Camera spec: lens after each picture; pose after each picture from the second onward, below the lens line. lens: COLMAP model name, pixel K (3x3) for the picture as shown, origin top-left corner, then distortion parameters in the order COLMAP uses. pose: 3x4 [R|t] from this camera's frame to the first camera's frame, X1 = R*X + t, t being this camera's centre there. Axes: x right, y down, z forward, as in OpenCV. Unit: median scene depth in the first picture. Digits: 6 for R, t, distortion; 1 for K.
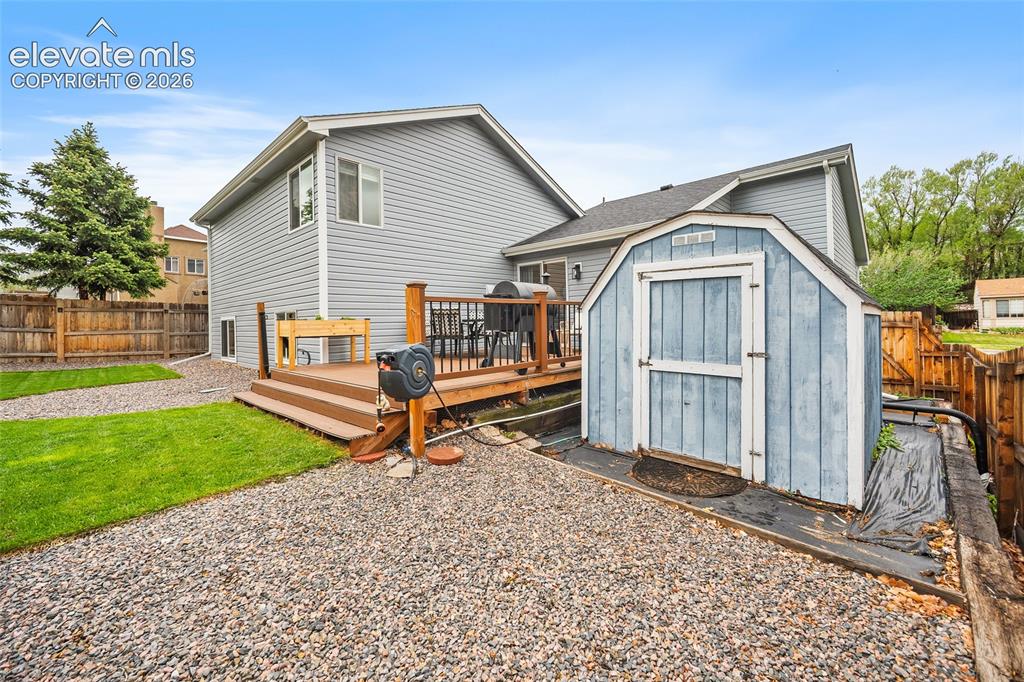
lens RADIAL K [[416.5, 0, 518.8], [0, 416.5, 316.7], [0, 0, 1]] dist [-0.001489, 0.000387]
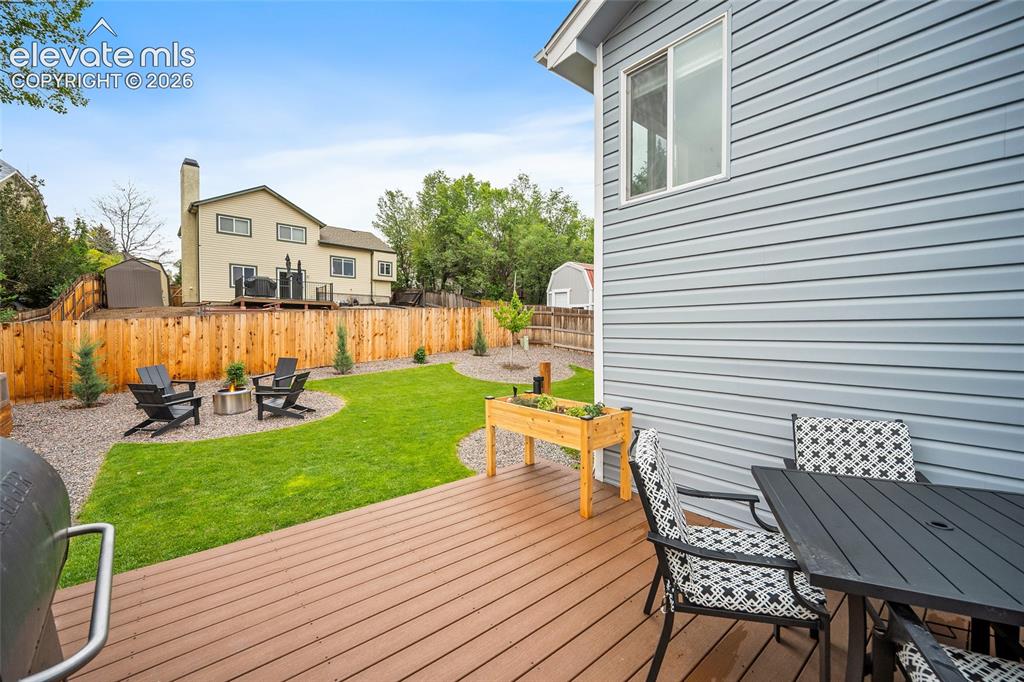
lens RADIAL K [[416.5, 0, 510.0], [0, 416.5, 336.7], [0, 0, 1]] dist [-0.001489, 0.000387]
pose [[-0.124195, 0.035975, -0.991605, 0.043729], [0.017249, 0.999270, 0.034093, -0.057143], [0.992108, -0.012870, -0.124725, 0.565504]]
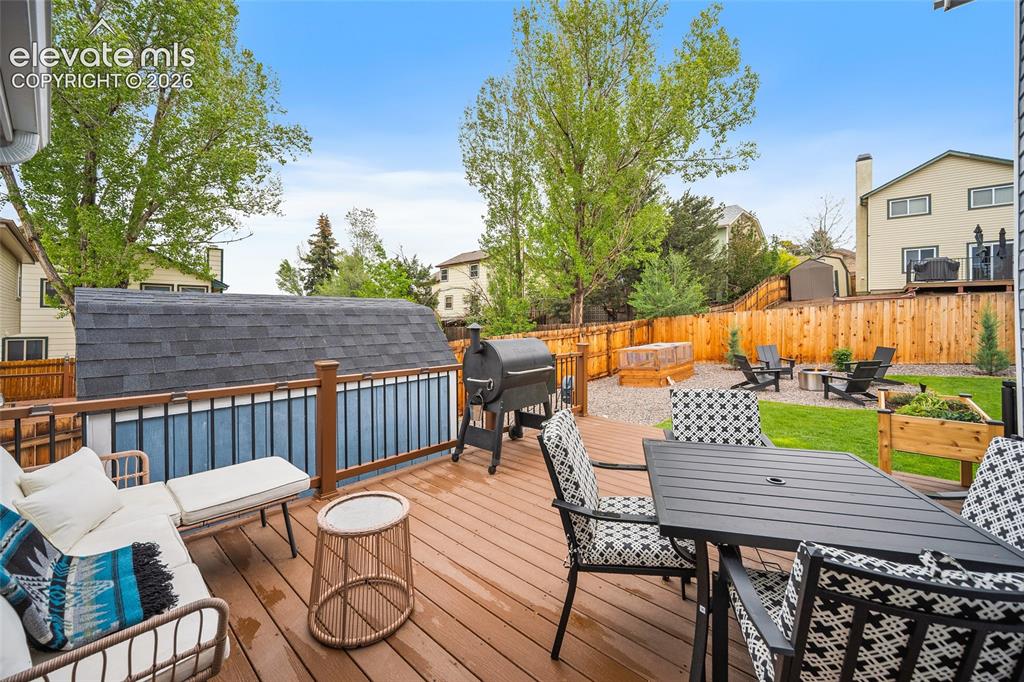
lens RADIAL K [[408.1, 0, 518.3], [0, 408.1, 317.6], [0, 0, 1]] dist [0.000742, 0.000122]
pose [[-0.999698, 0.018203, -0.016521, -0.003426], [0.018435, 0.999732, -0.013983, -0.053837], [0.016262, -0.014283, -0.999766, 0.808711]]
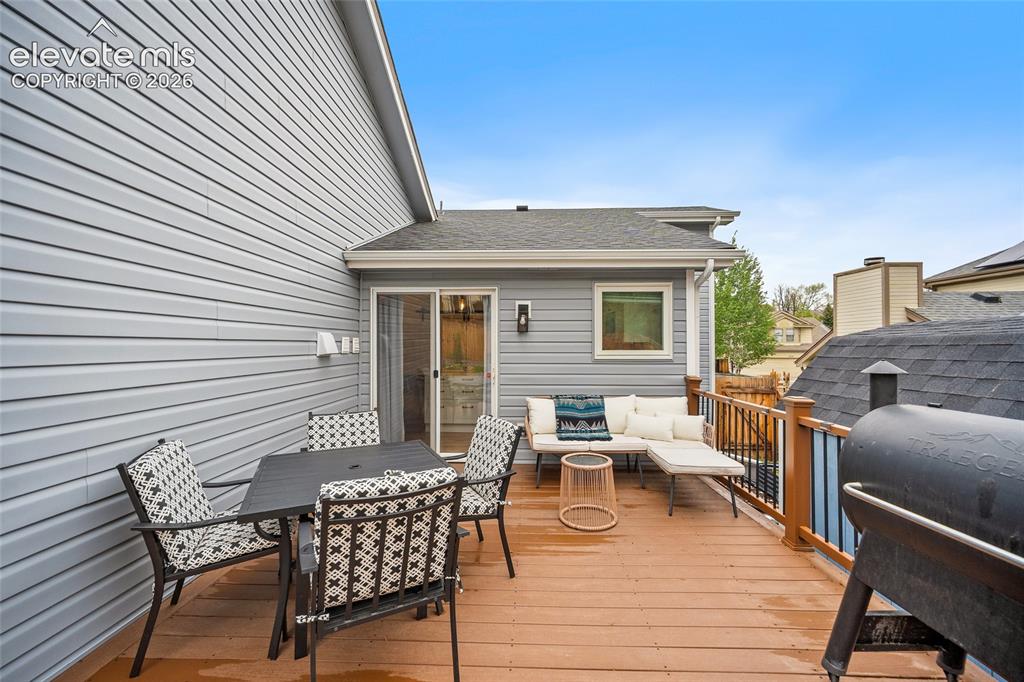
lens RADIAL K [[408.1, 0, 514.9], [0, 408.1, 338.0], [0, 0, 1]] dist [0.000742, 0.000122]
pose [[0.759793, 0.034687, 0.649239, -0.160266], [-0.024716, 0.999395, -0.024469, -0.055241], [-0.649695, 0.002545, 0.760190, 0.482241]]
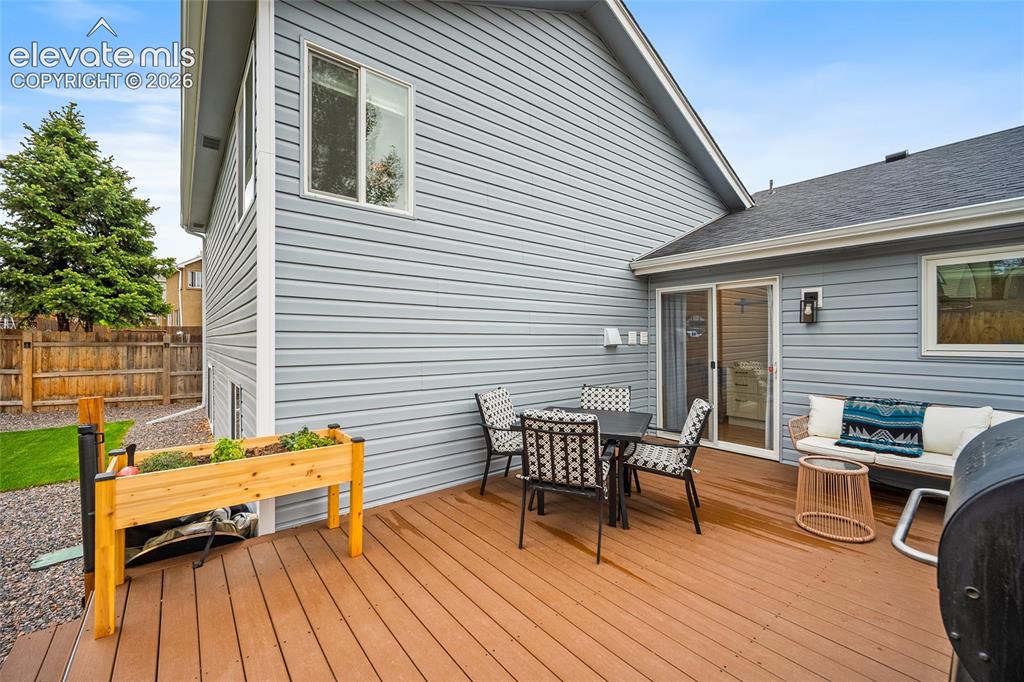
lens RADIAL K [[416.5, 0, 511.1], [0, 416.5, 337.3], [0, 0, 1]] dist [-0.001489, 0.000387]
pose [[0.987551, 0.022126, -0.155736, -0.095852], [-0.020758, 0.999730, 0.010405, -0.056852], [0.155924, -0.007043, 0.987744, 0.375817]]
